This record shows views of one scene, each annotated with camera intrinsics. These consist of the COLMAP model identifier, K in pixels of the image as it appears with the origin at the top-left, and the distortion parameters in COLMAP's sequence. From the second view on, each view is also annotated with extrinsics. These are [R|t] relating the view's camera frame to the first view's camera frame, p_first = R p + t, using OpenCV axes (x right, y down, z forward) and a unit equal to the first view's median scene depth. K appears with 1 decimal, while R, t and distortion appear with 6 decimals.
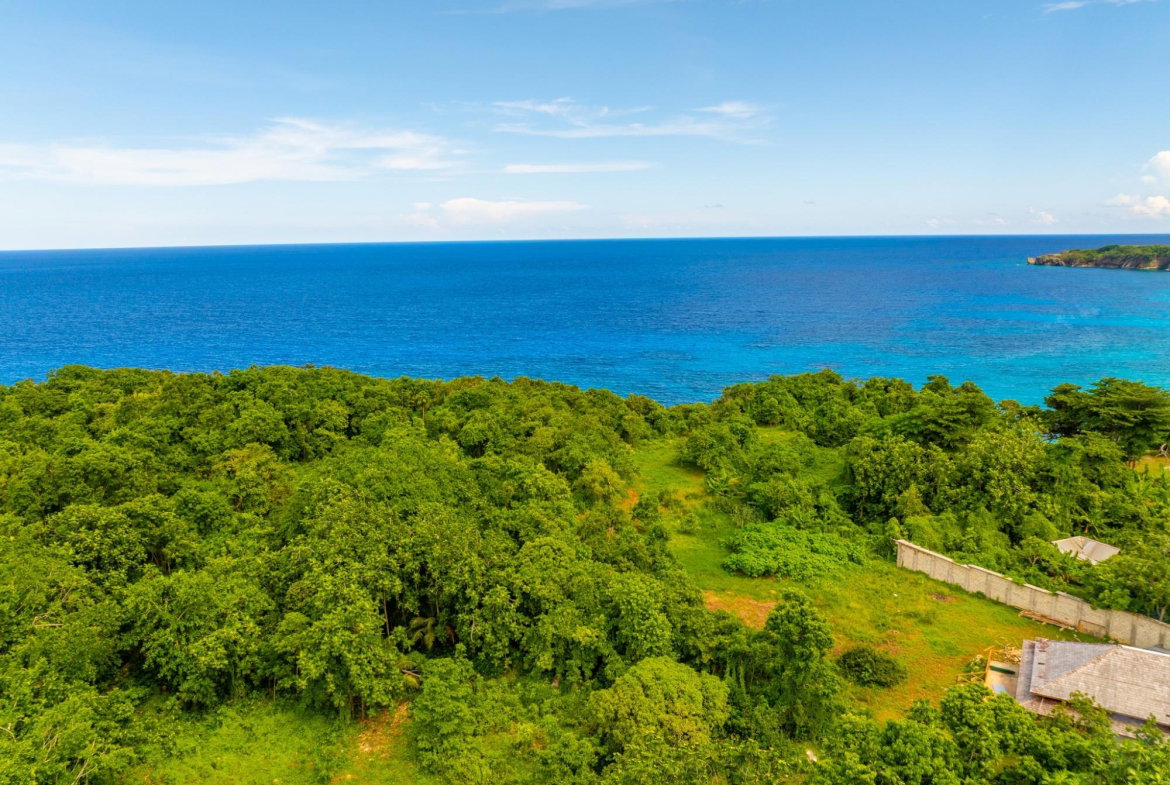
lens RADIAL K [[819.0, 0, 592.4], [0, 819.0, 398.3], [0, 0, 1]] dist [-0.044637, 0.012845]
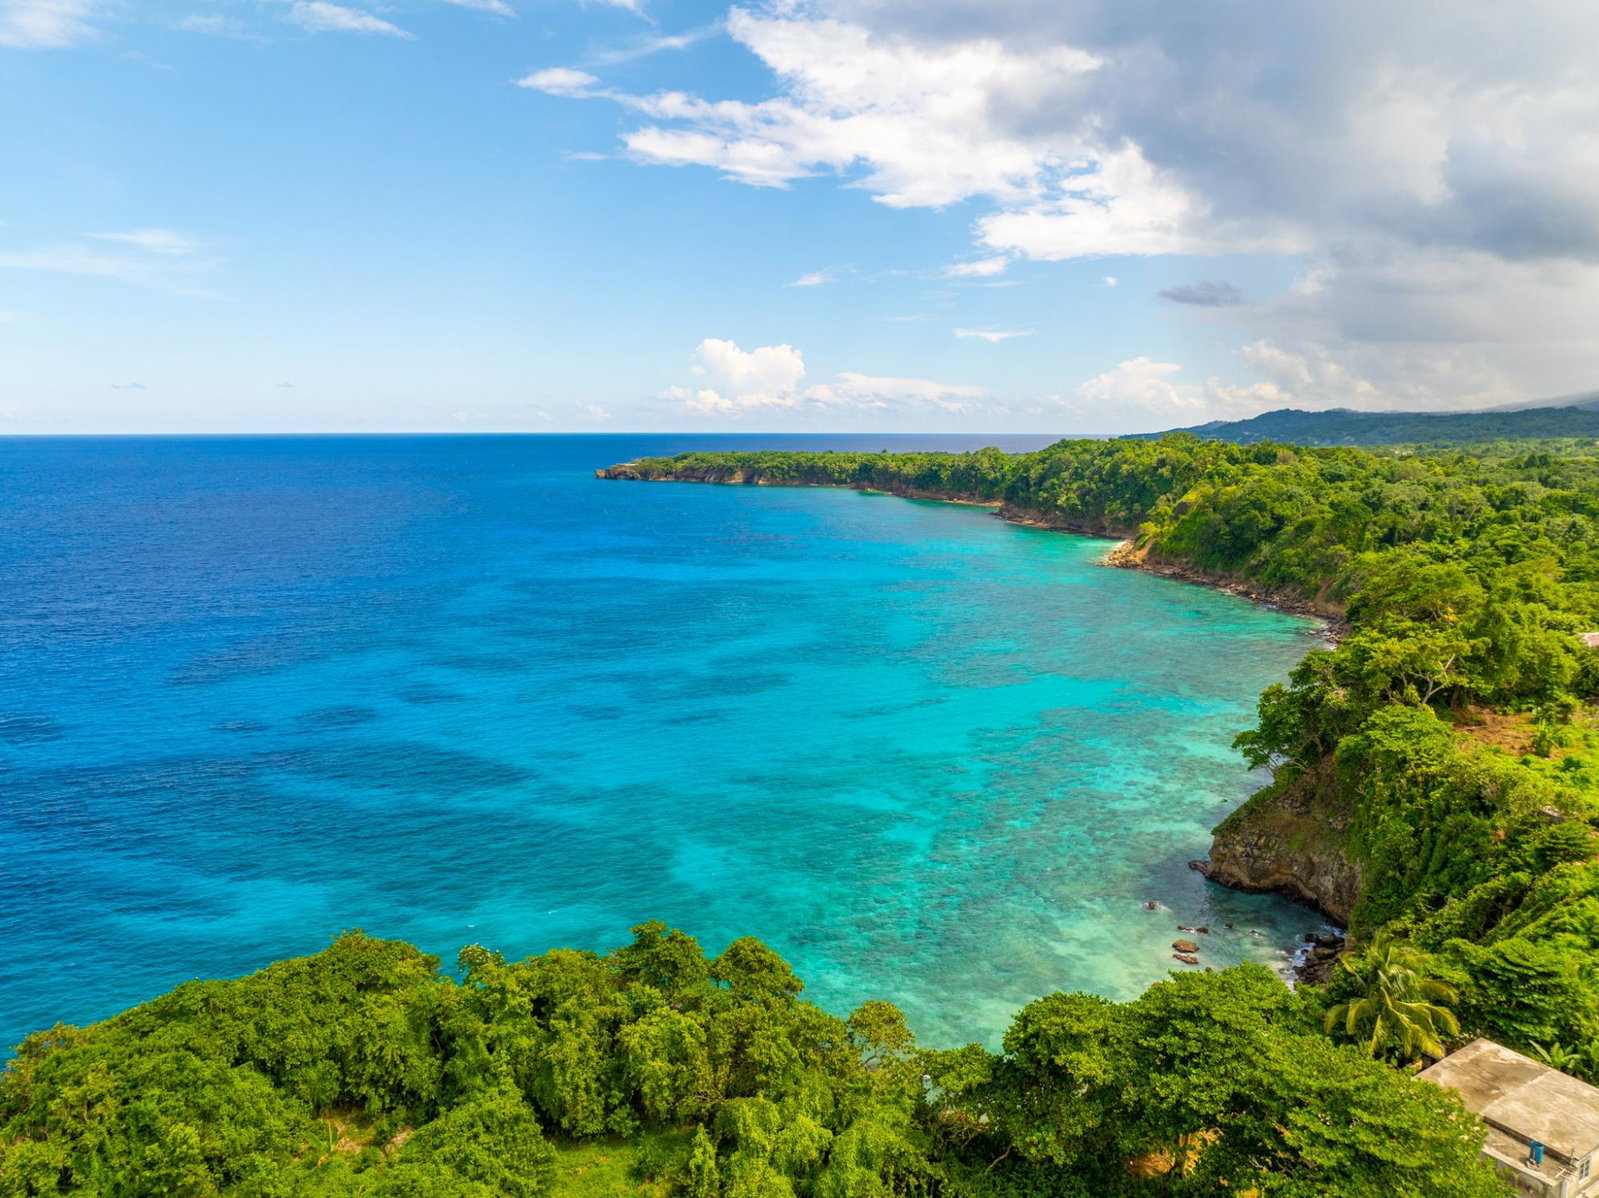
lens RADIAL K [[1116.0, 0, 797.1], [0, 1116.0, 583.1], [0, 0, 1]] dist [-0.042540, 0.011342]
pose [[0.777365, -0.068310, 0.625330, 0.021026], [0.106831, 0.993982, -0.024224, -0.021365], [-0.619912, 0.085635, 0.779984, 0.070126]]
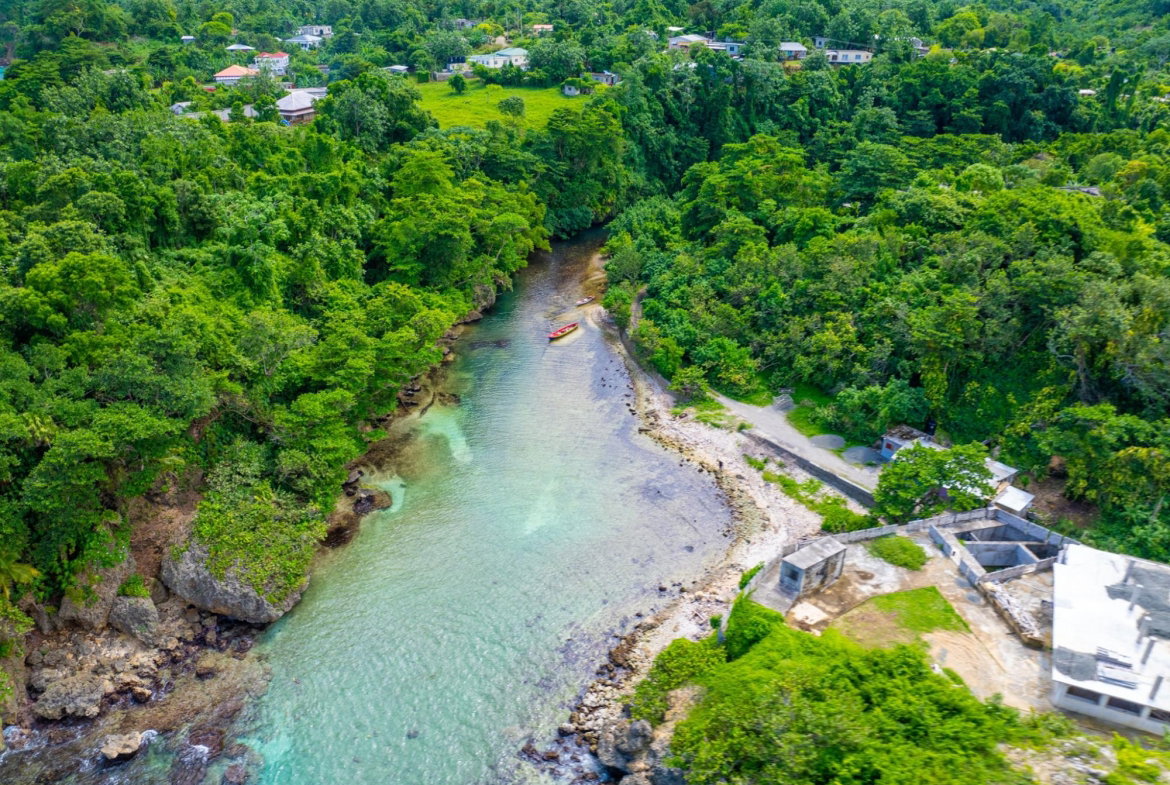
lens RADIAL K [[819.0, 0, 587.4], [0, 819.0, 389.4], [0, 0, 1]] dist [-0.044637, 0.012845]
pose [[-0.178209, -0.434366, 0.882931, -0.125129], [0.177052, 0.868495, 0.463000, -0.000078], [-0.967933, 0.238836, -0.077869, 0.021898]]
